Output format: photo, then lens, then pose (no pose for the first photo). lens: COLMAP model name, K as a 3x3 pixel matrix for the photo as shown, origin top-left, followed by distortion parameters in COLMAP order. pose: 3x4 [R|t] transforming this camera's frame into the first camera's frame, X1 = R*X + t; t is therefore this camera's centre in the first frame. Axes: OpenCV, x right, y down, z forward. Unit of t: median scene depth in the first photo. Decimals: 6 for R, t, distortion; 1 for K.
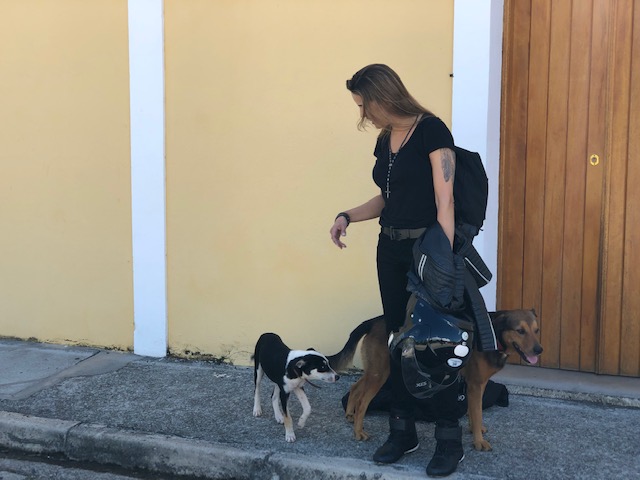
lens RADIAL K [[1057.6, 0, 320.0], [0, 1057.6, 240.0], [0, 0, 1]] dist [-0.001405, -0.001971]
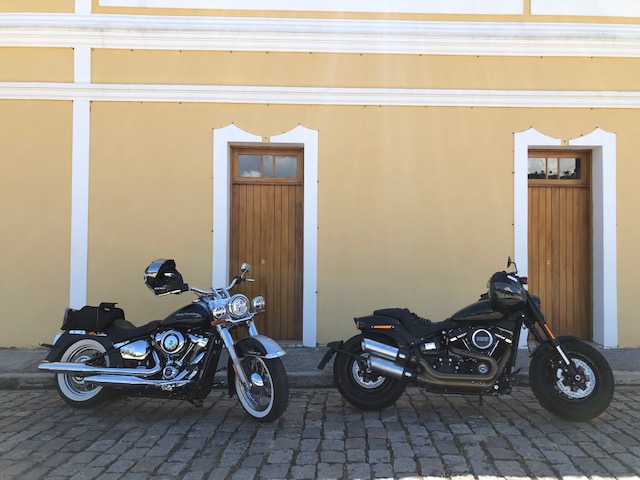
lens RADIAL K [[531.9, 0, 320.0], [0, 531.9, 240.0], [0, 0, 1]] dist [-0.002075, 0.000311]
pose [[0.935616, 0.001183, 0.353017, -0.088080], [0.038437, 0.993708, -0.105200, 0.018171], [-0.350921, 0.111996, 0.929684, -0.337173]]
